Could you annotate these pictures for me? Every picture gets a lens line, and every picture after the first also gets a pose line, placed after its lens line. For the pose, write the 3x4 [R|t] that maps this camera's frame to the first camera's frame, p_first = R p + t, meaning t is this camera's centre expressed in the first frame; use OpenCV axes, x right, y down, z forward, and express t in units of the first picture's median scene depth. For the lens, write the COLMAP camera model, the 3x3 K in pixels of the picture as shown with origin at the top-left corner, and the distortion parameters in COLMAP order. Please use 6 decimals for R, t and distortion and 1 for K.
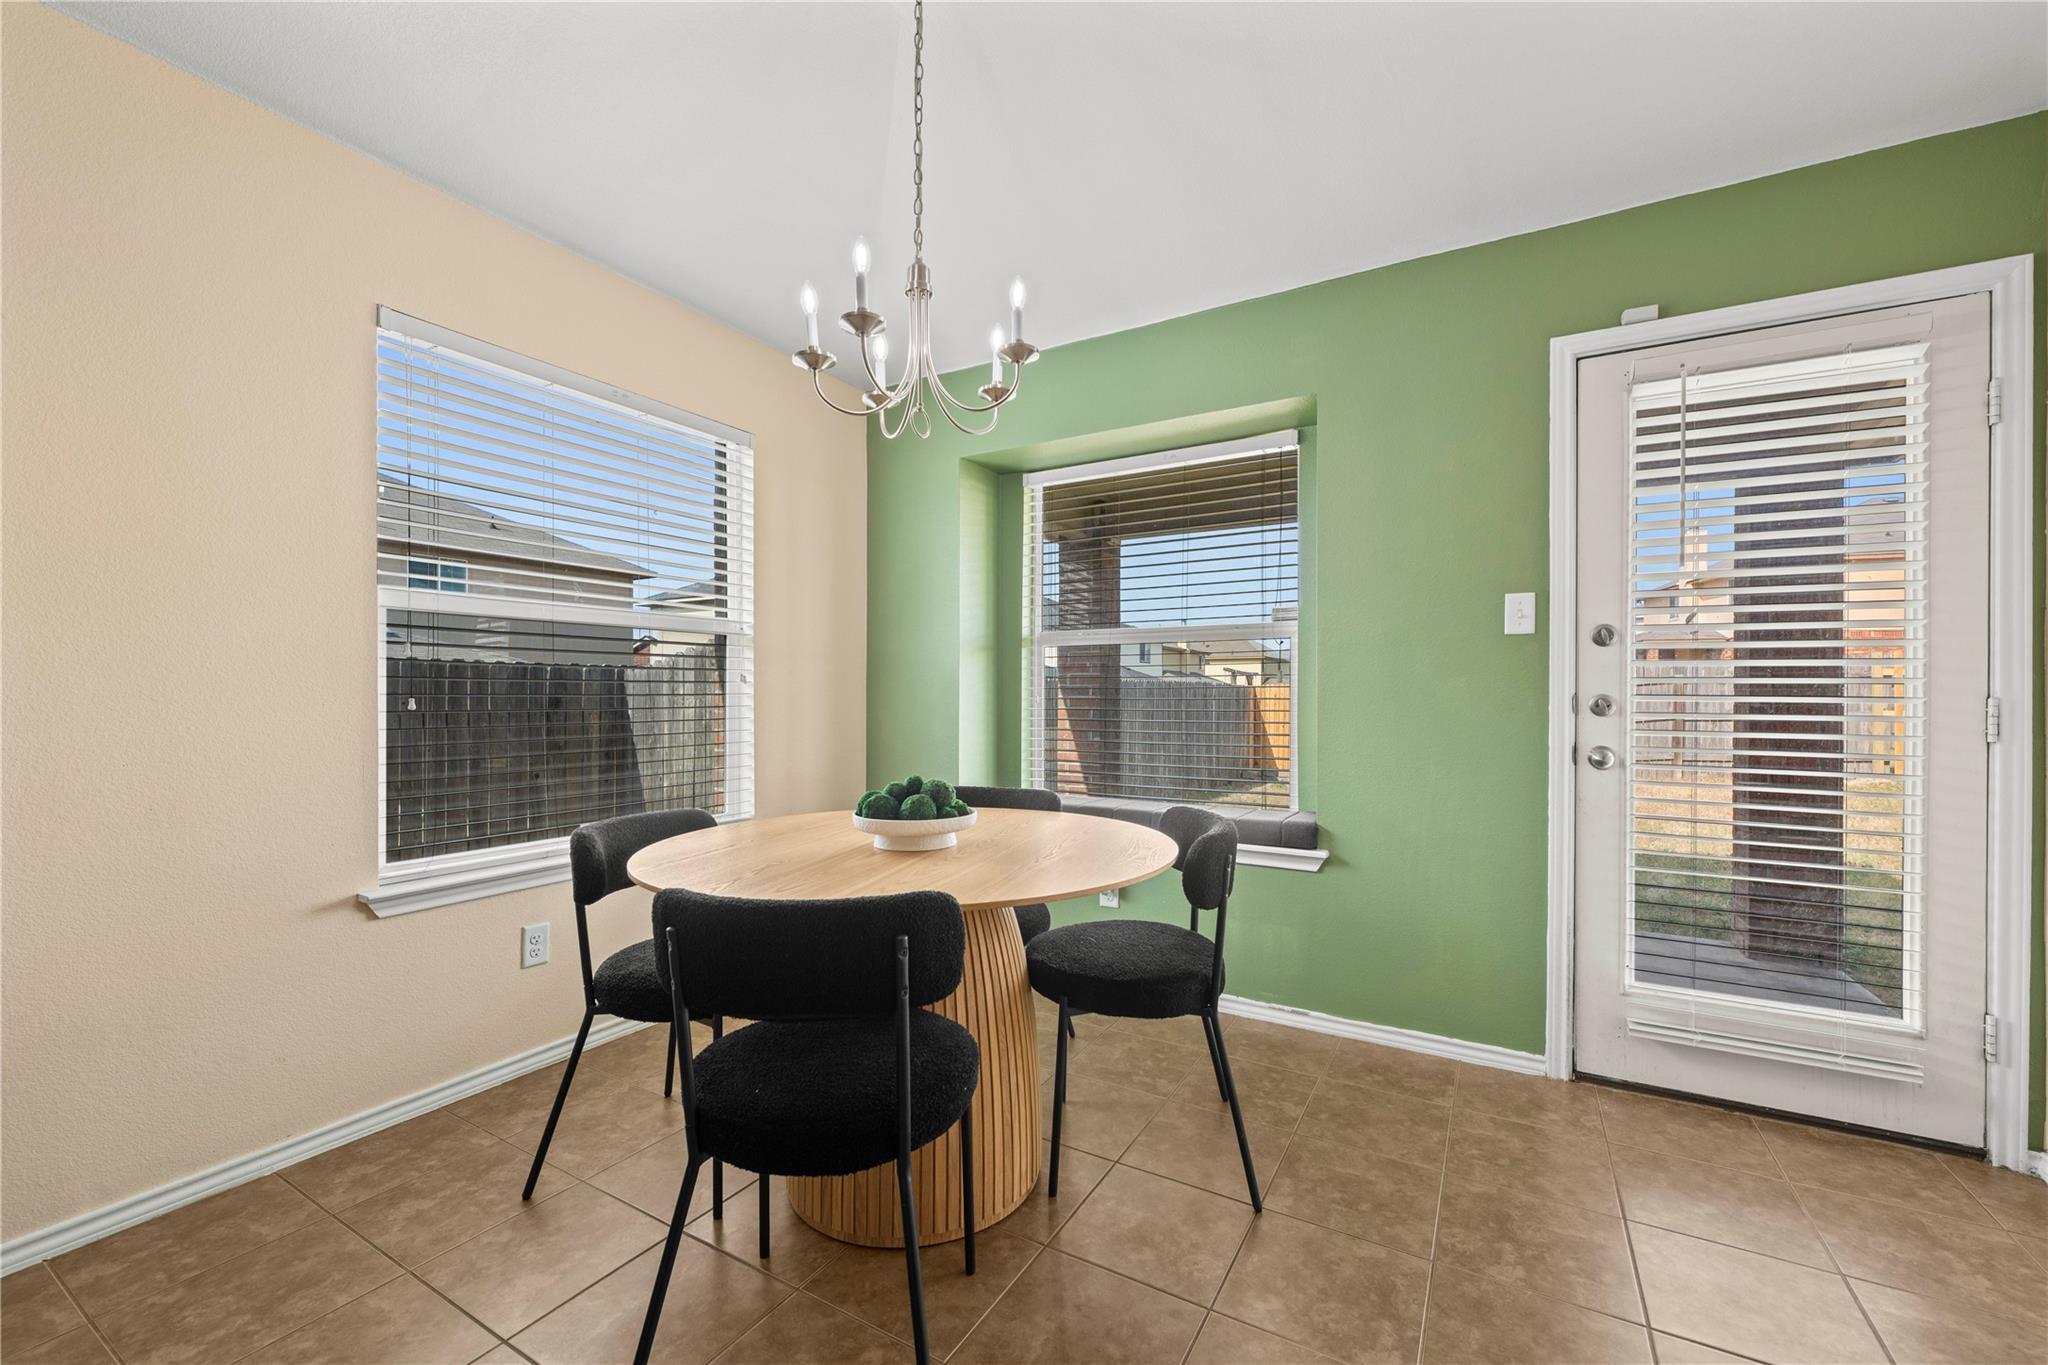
lens RADIAL K [[816.7, 0, 1027.3], [0, 816.7, 703.5], [0, 0, 1]] dist [-0.000037, 0.000174]
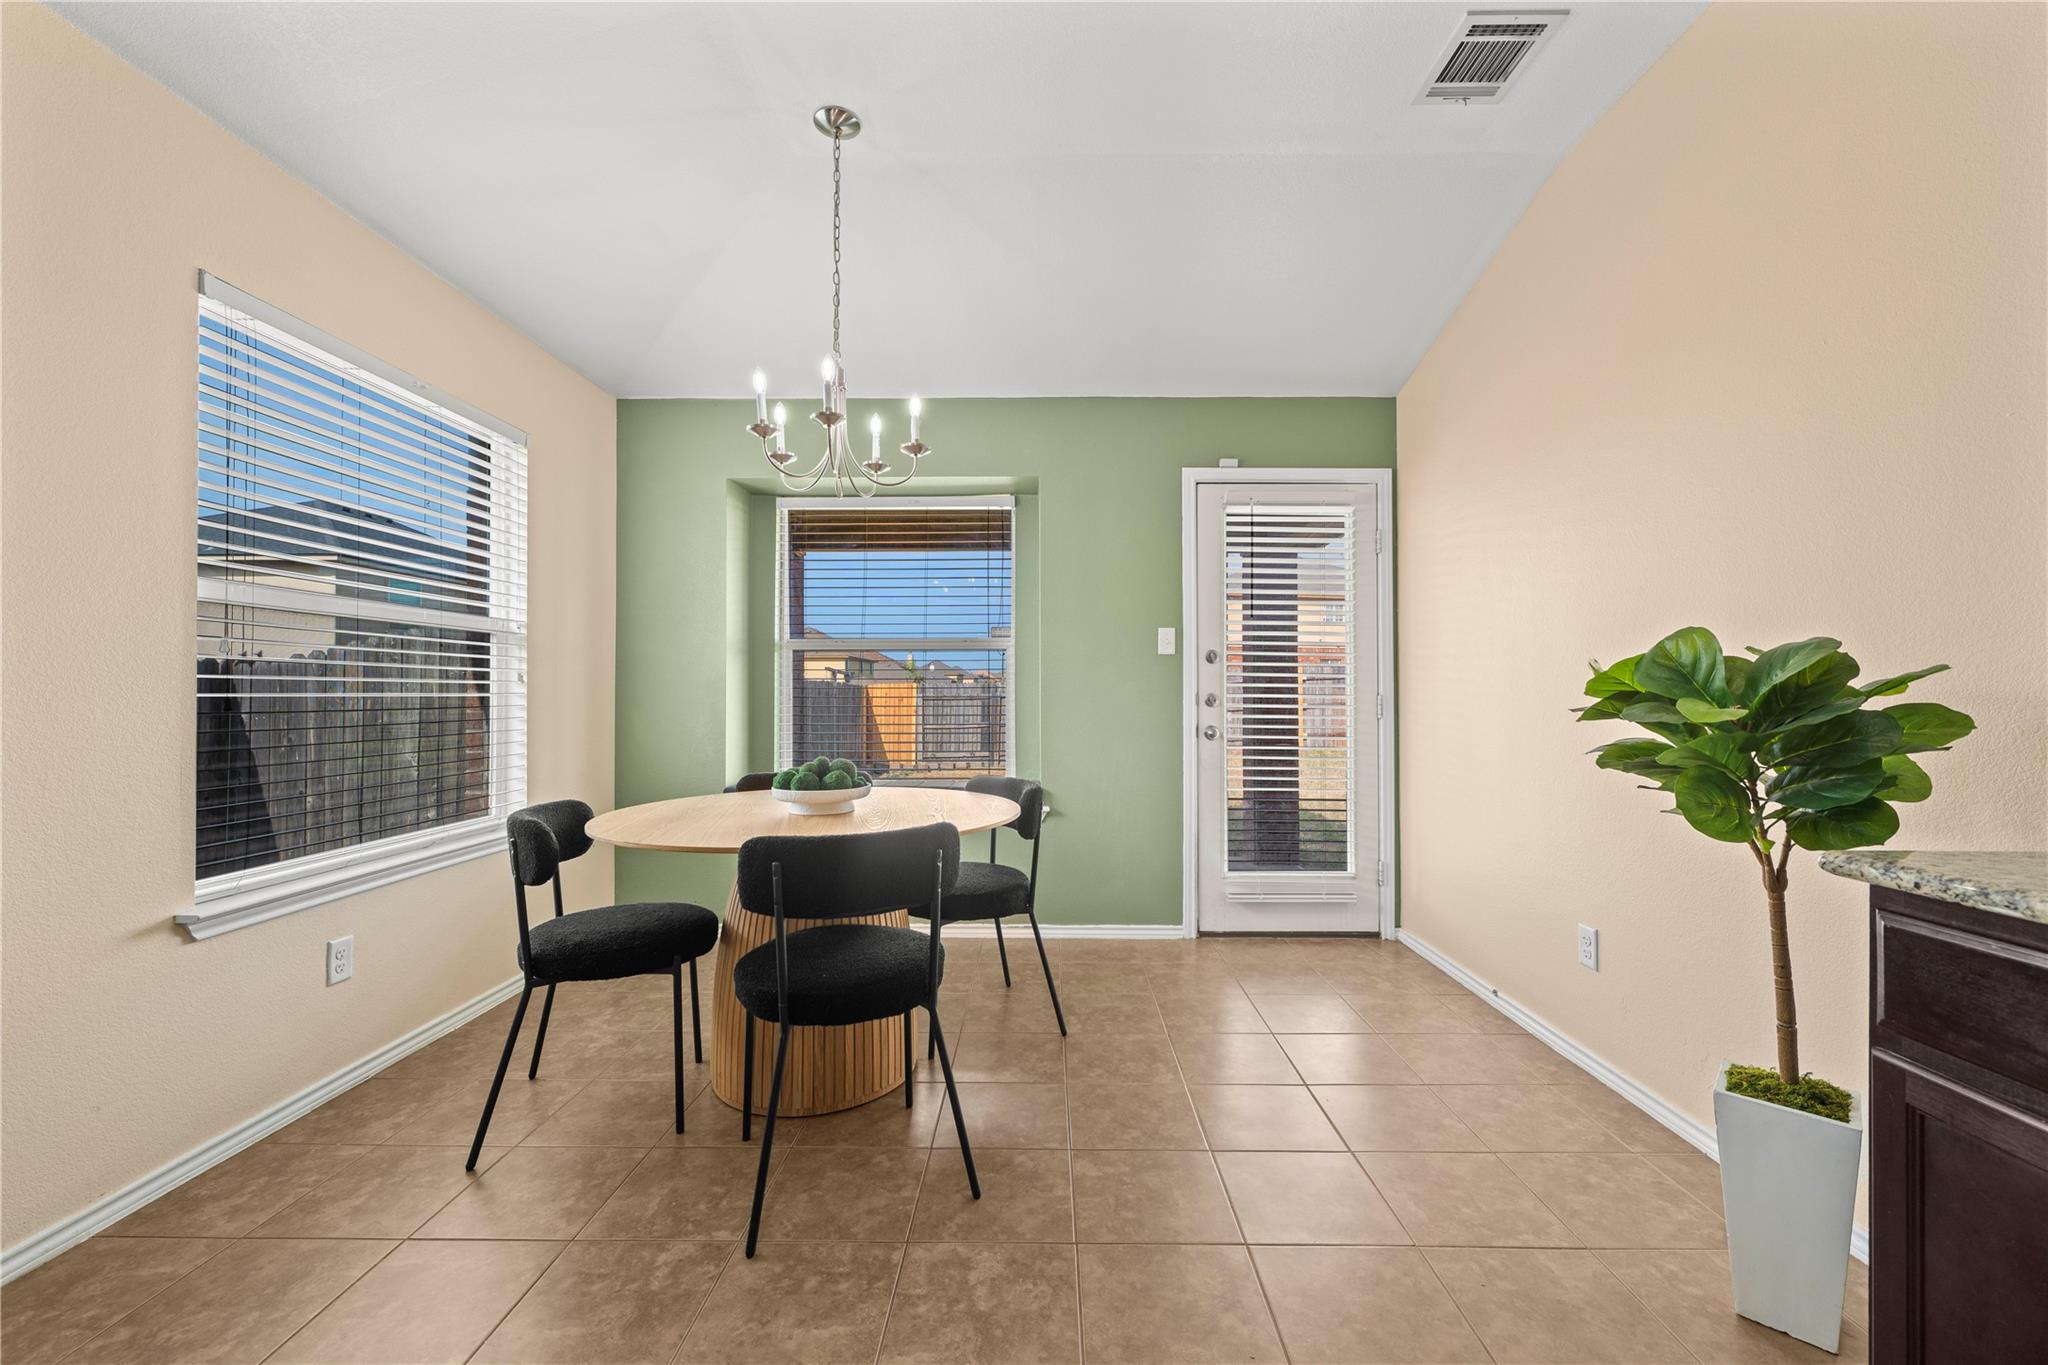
lens RADIAL K [[814.6, 0, 1028.5], [0, 814.6, 691.6], [0, 0, 1]] dist [-0.000094, -0.000279]
pose [[0.872269, 0.000602, 0.489027, -0.392257], [0.005605, 0.999921, -0.011228, 0.001543], [-0.488995, 0.012535, 0.872197, -0.222878]]
